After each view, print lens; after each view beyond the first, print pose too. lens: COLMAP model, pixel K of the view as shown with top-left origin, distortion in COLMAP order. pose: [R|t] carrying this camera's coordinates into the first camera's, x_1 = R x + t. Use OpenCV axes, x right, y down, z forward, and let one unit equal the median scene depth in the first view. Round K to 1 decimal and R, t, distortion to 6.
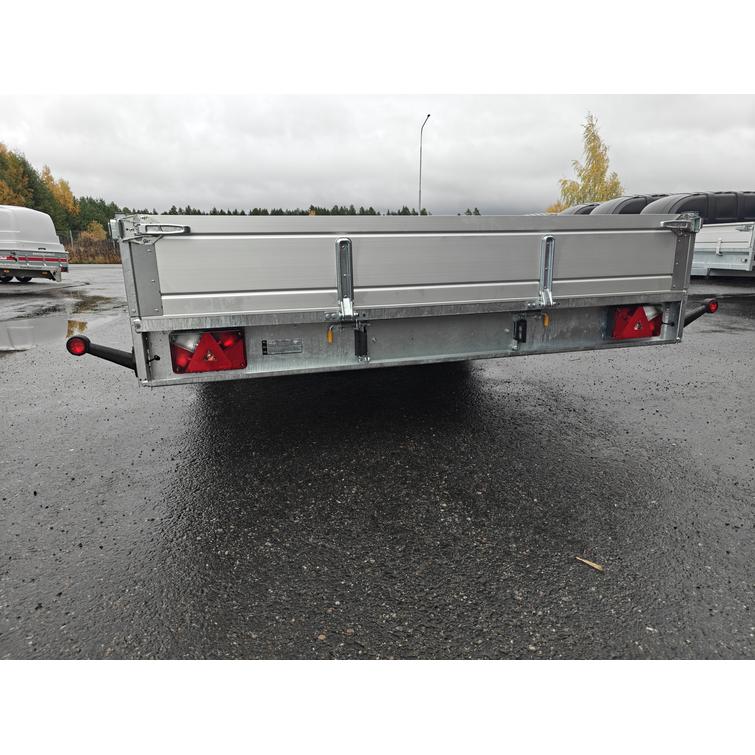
lens RADIAL K [[517.4, 0, 377.5], [0, 517.4, 377.5], [0, 0, 1]] dist [0.068727, -0.072000]
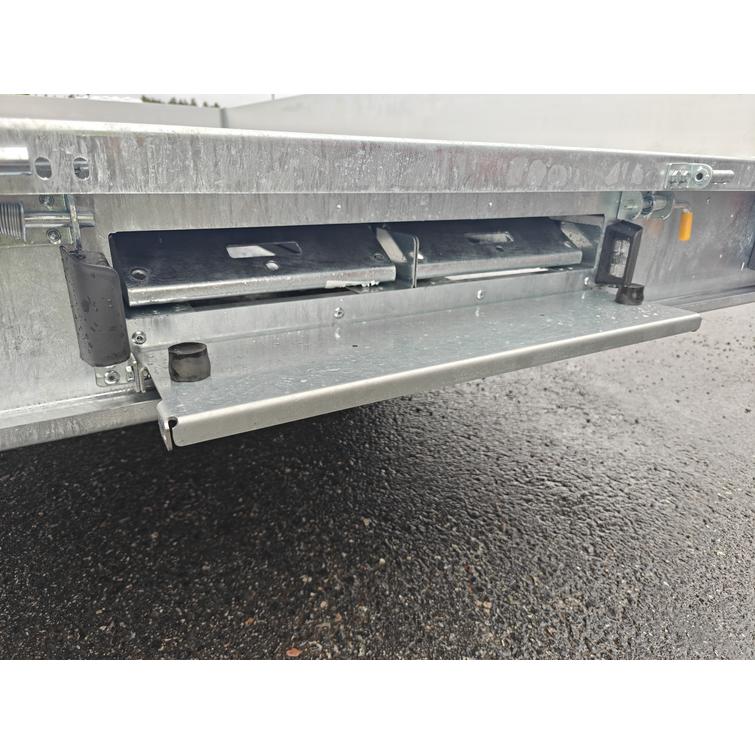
lens RADIAL K [[517.4, 0, 377.5], [0, 517.4, 377.5], [0, 0, 1]] dist [0.068727, -0.072000]
pose [[0.964370, -0.052985, 0.259197, 0.021930], [0.010975, 0.986908, 0.160910, -0.064752], [-0.264329, -0.152332, 0.952326, 0.671974]]
